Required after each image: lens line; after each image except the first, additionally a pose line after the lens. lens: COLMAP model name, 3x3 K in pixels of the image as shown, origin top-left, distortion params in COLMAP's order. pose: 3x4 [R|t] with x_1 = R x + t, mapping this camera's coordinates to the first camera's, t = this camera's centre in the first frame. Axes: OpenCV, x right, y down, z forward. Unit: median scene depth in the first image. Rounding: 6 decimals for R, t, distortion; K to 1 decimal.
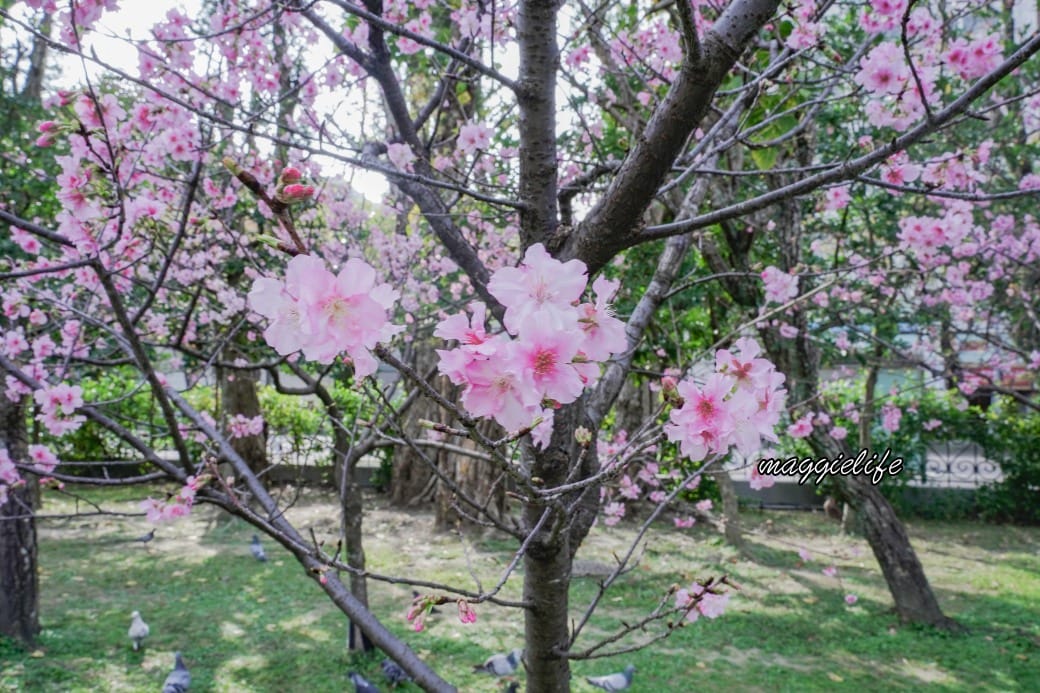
lens RADIAL K [[895.9, 0, 517.7], [0, 895.9, 350.6], [0, 0, 1]] dist [0.011028, 0.005274]
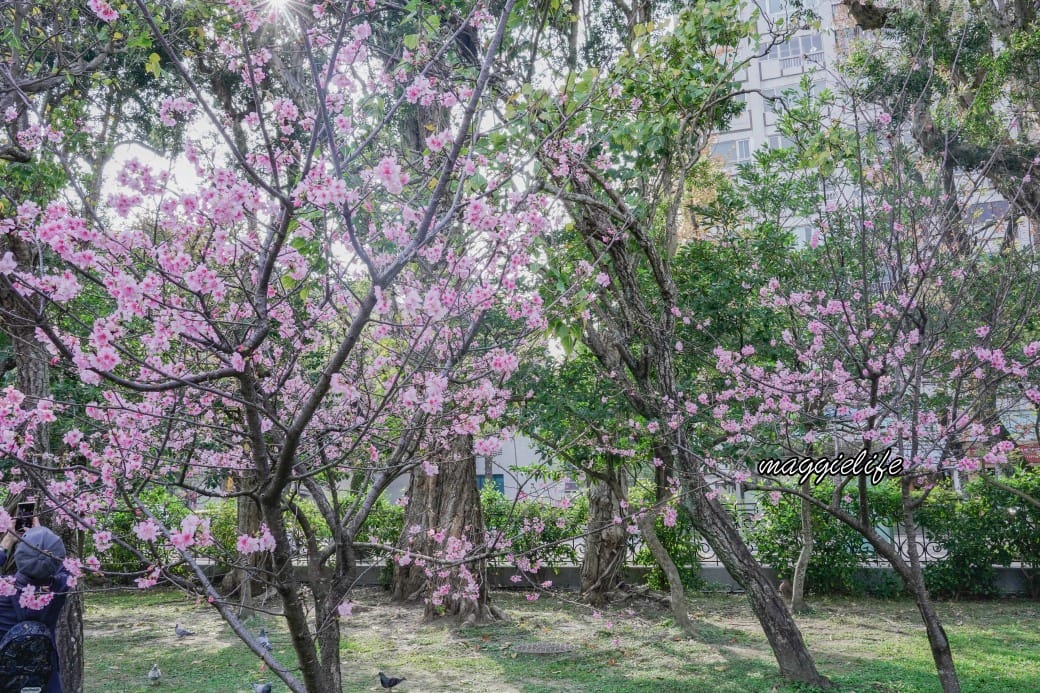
lens RADIAL K [[914.6, 0, 520.0], [0, 914.6, 346.5], [0, 0, 1]] dist [0.006697, -0.001848]
pose [[0.998299, -0.042228, -0.040203, 0.100531], [0.037831, 0.993810, -0.104455, -0.021169], [0.044365, 0.102756, 0.993717, -0.198980]]
